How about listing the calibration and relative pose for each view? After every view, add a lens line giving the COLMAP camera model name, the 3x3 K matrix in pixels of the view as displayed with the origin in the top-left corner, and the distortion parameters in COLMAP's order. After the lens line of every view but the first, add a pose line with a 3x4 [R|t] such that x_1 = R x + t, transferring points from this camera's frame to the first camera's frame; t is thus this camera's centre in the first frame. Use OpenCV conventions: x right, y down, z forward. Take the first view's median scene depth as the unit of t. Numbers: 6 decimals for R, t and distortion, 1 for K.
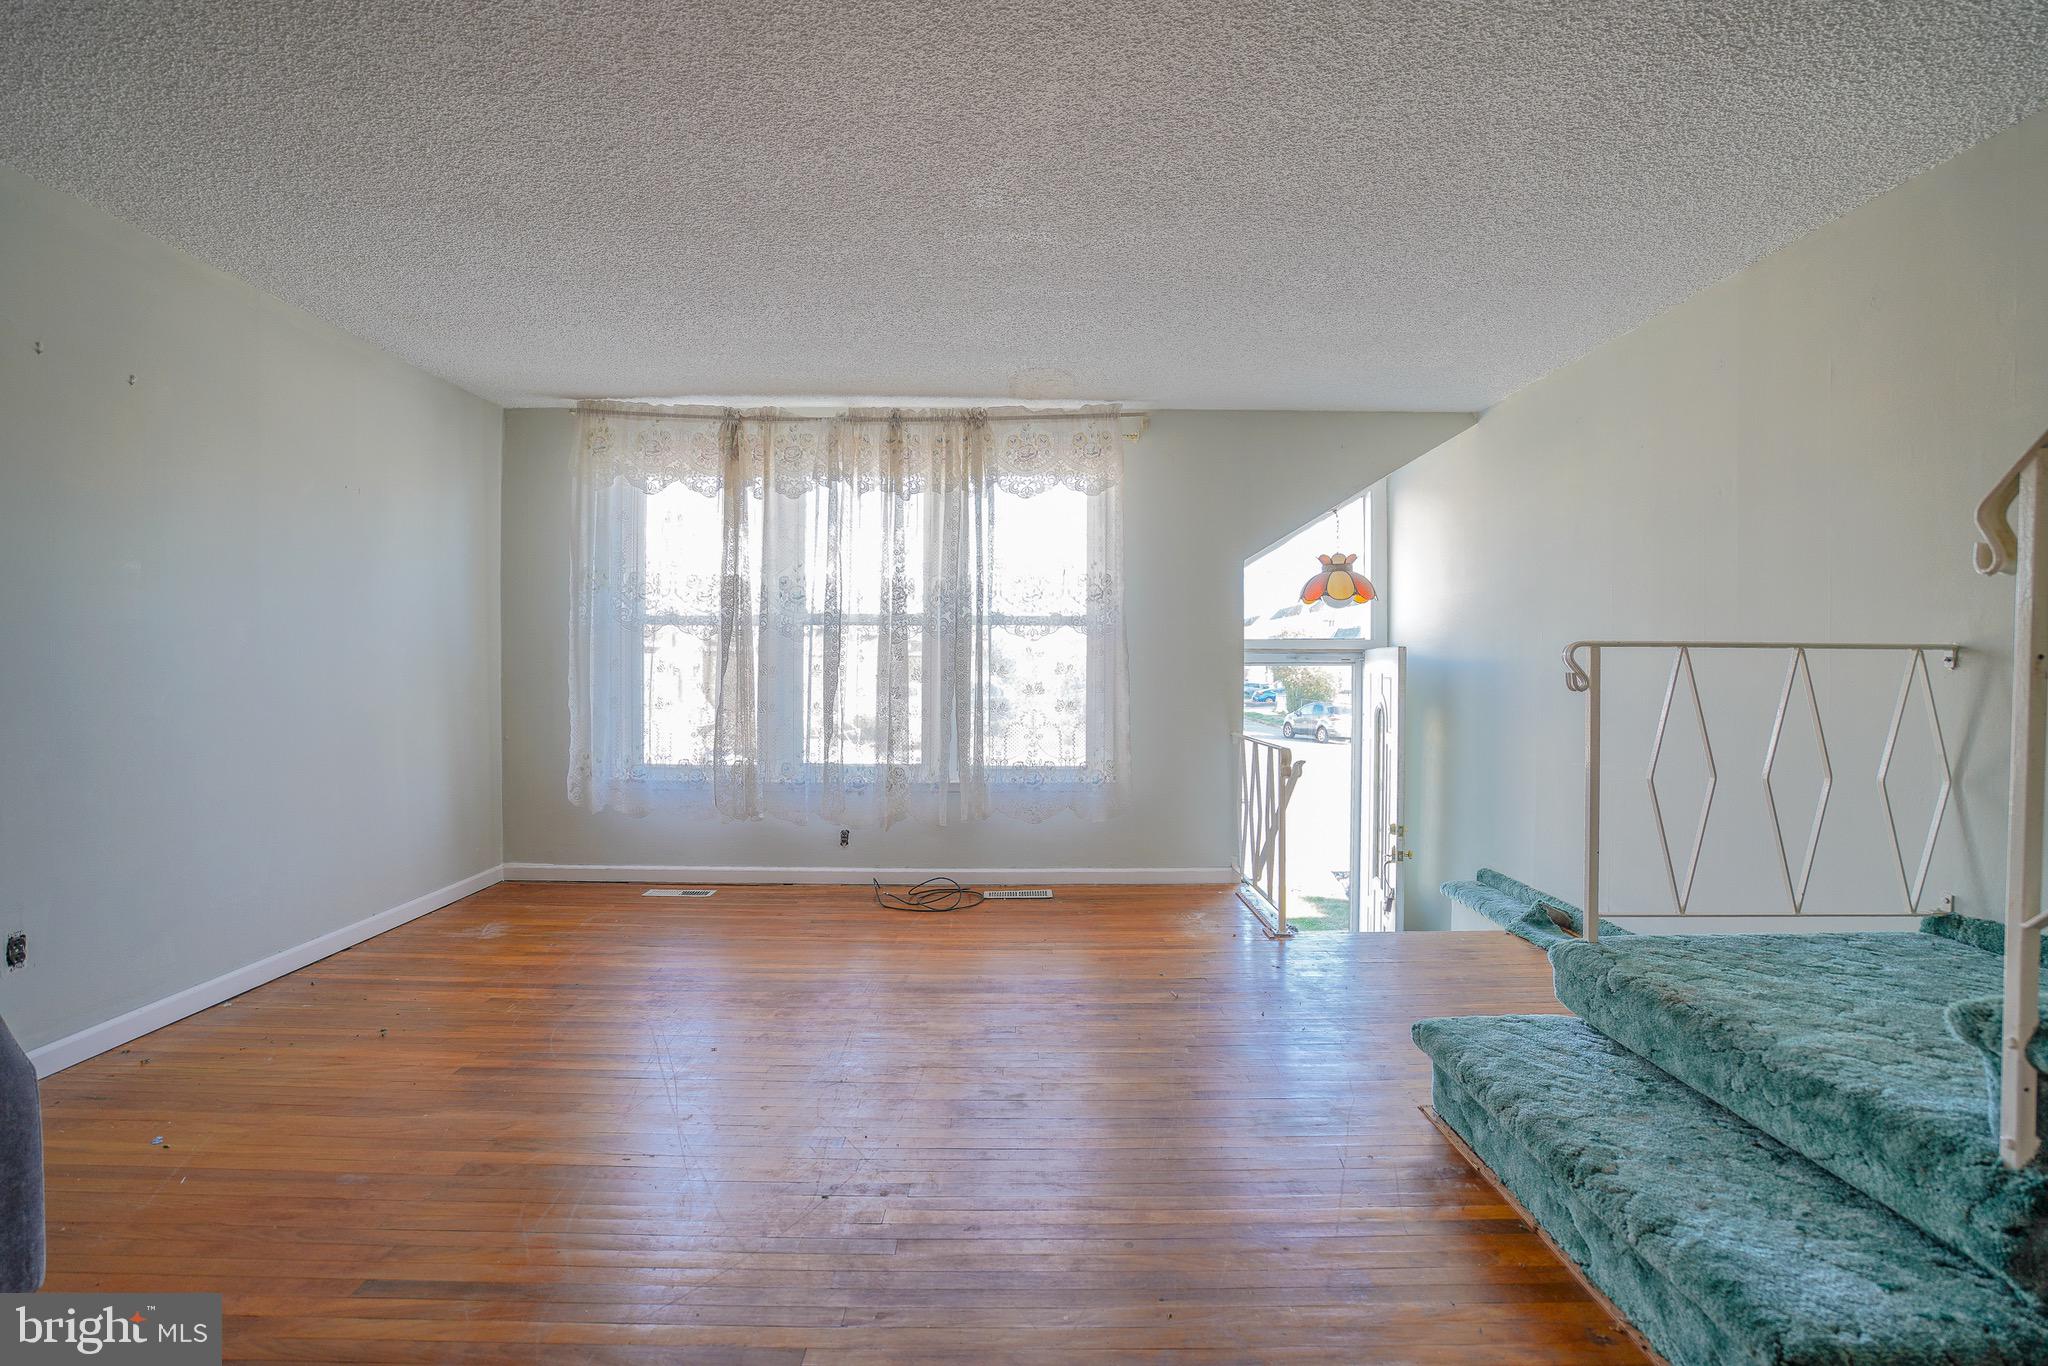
lens RADIAL K [[899.6, 0, 1095.1], [0, 899.6, 682.6], [0, 0, 1]] dist [-0.051137, 0.019813]
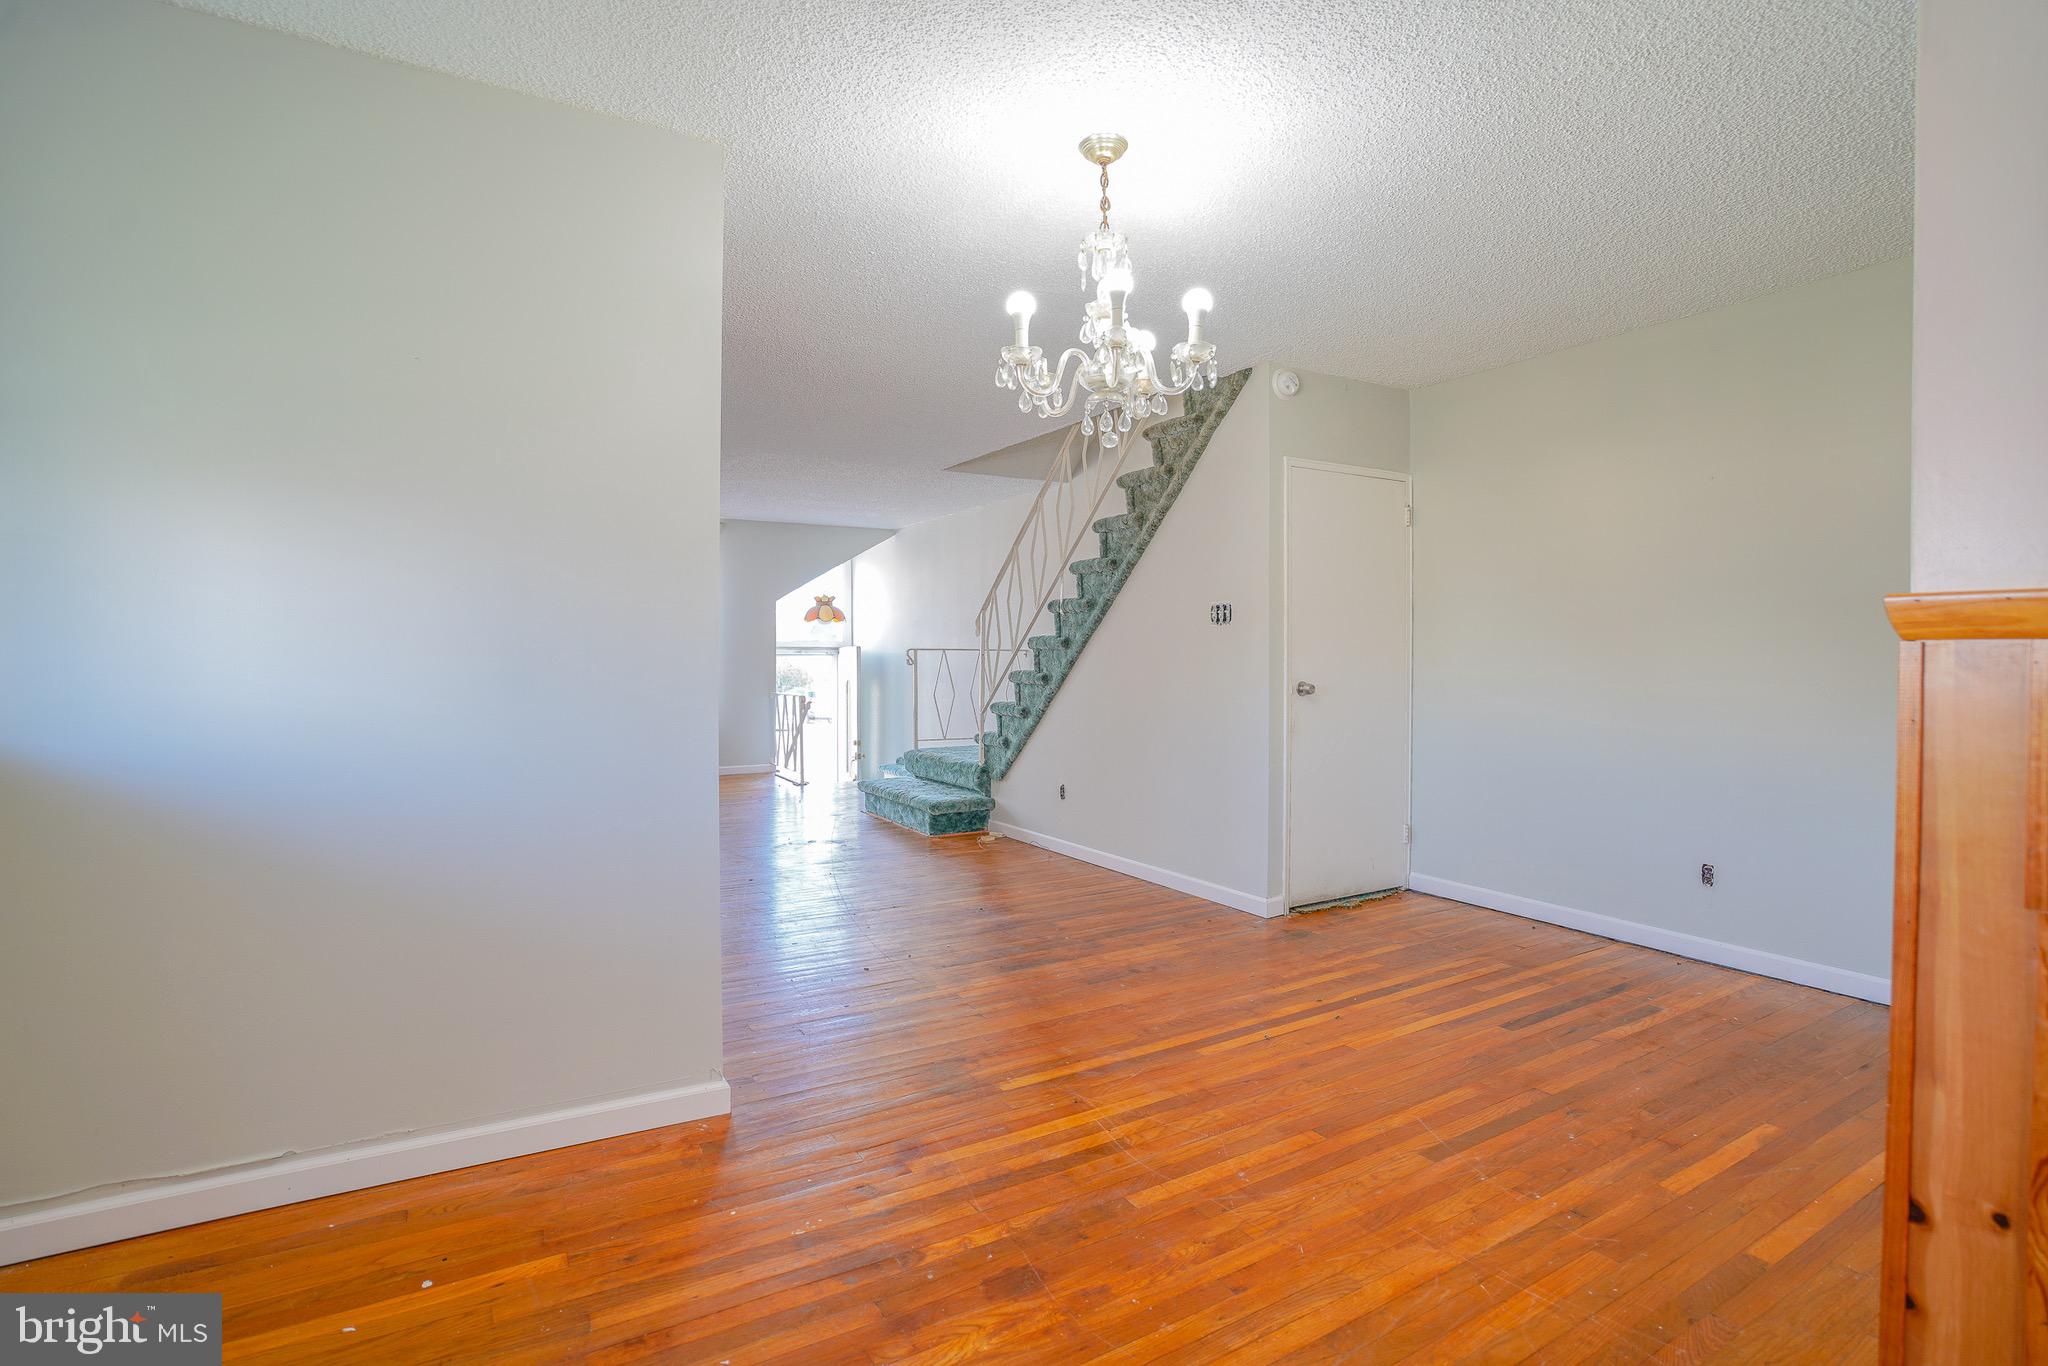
lens RADIAL K [[966.1, 0, 1028.7], [0, 966.1, 674.2], [0, 0, 1]] dist [-0.057941, 0.027221]
pose [[0.884067, -0.009641, 0.467260, -0.321464], [0.009836, 0.999950, 0.002022, 0.019902], [-0.467256, 0.002809, 0.884118, -1.069451]]
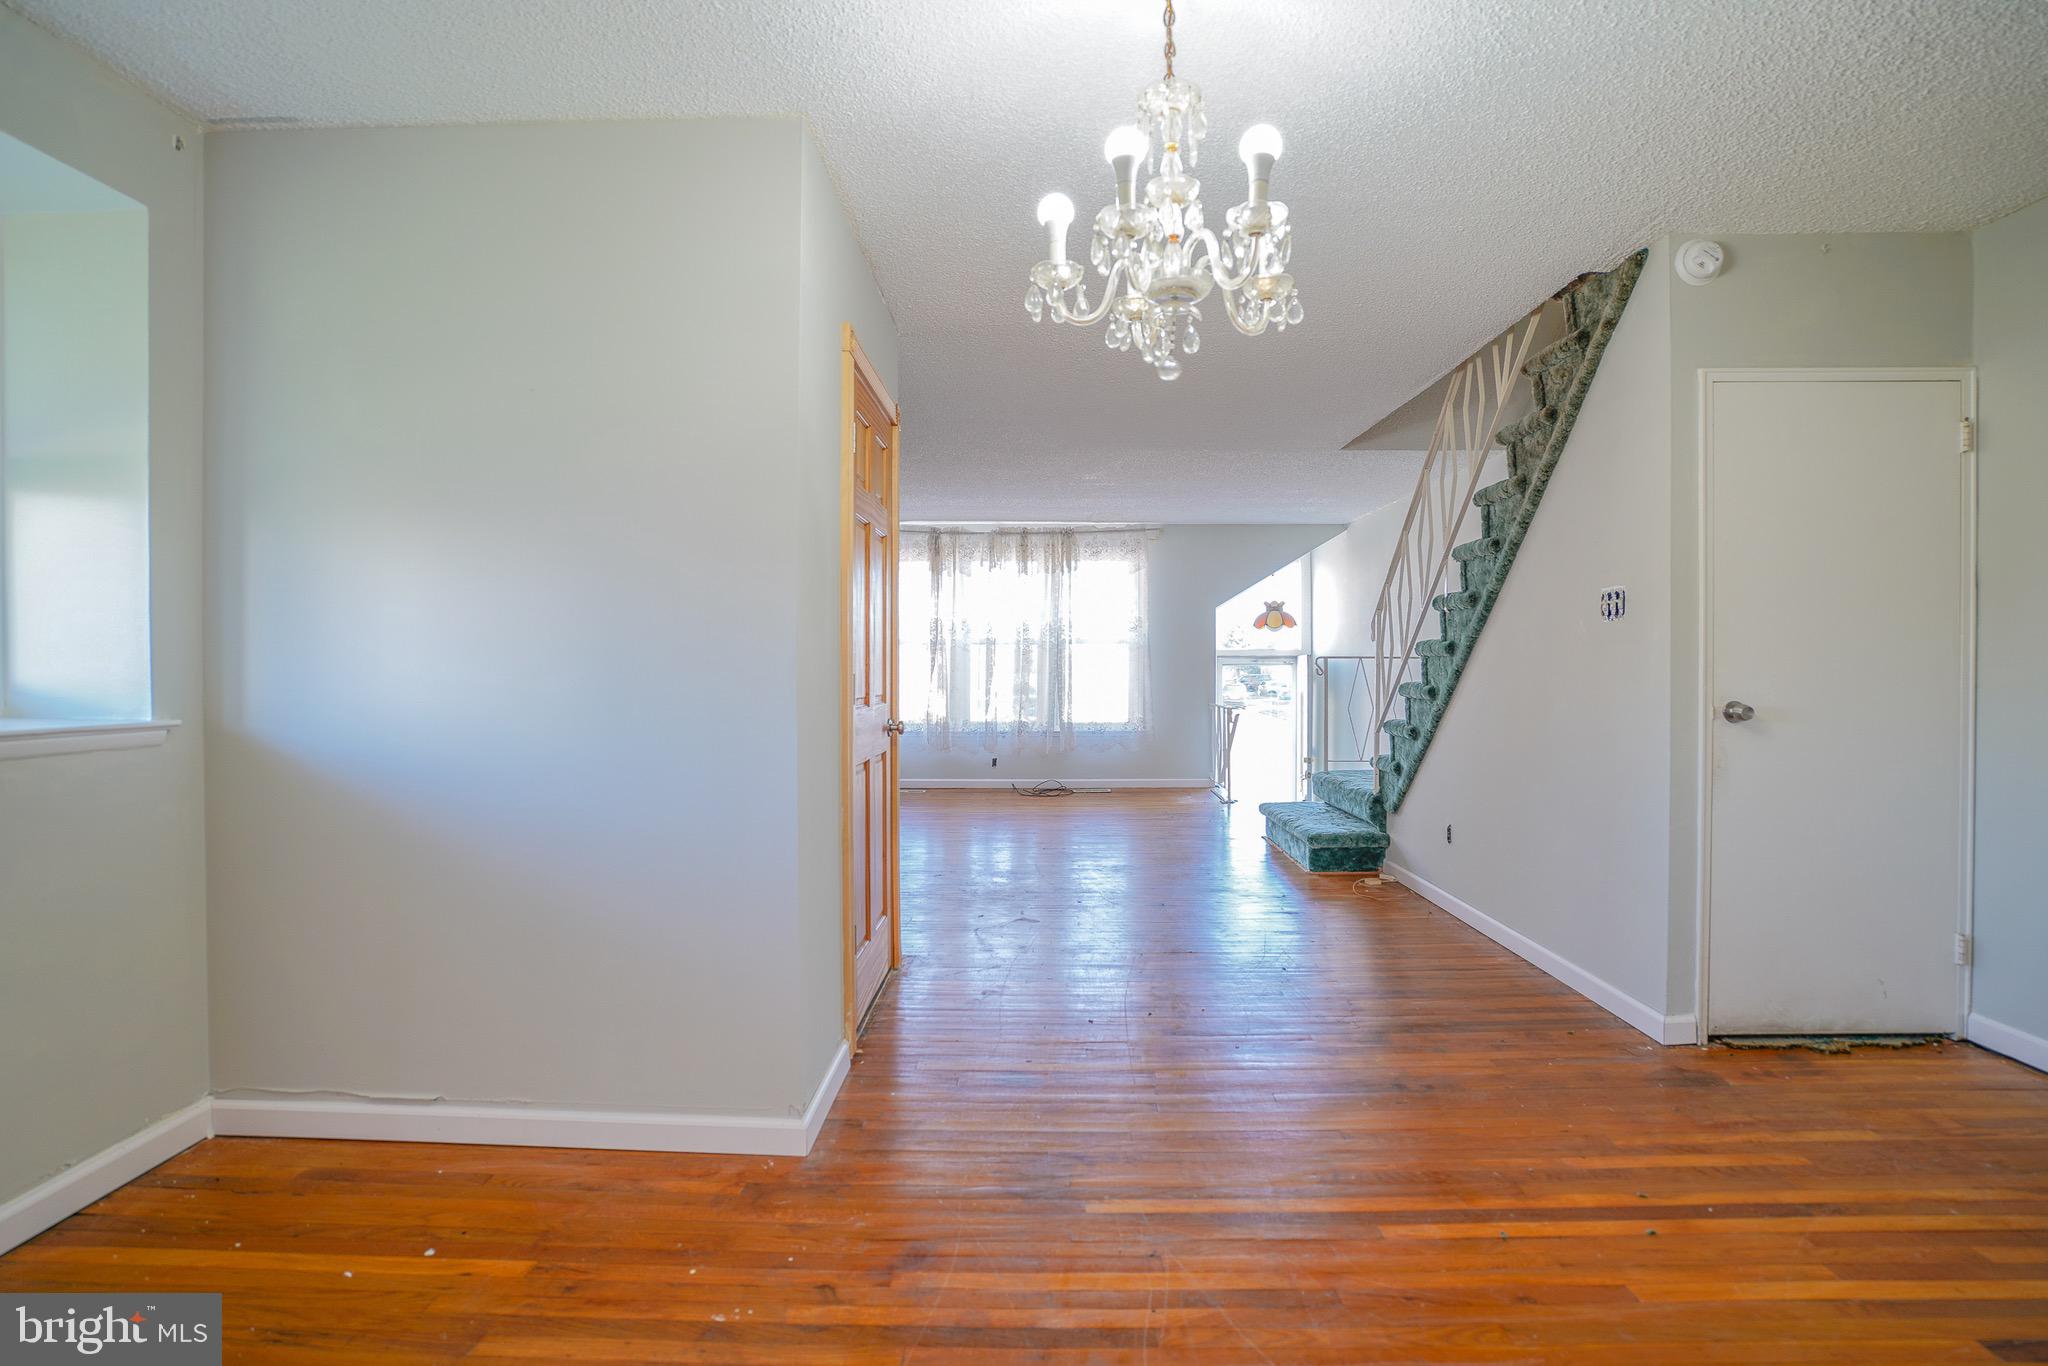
lens RADIAL K [[978.2, 0, 1076.4], [0, 978.2, 685.6], [0, 0, 1]] dist [-0.058263, 0.026753]
pose [[0.998644, -0.002462, -0.051998, -0.012076], [0.002466, 0.999997, 0.000004, 0.020072], [0.051998, -0.000132, 0.998647, -1.005111]]
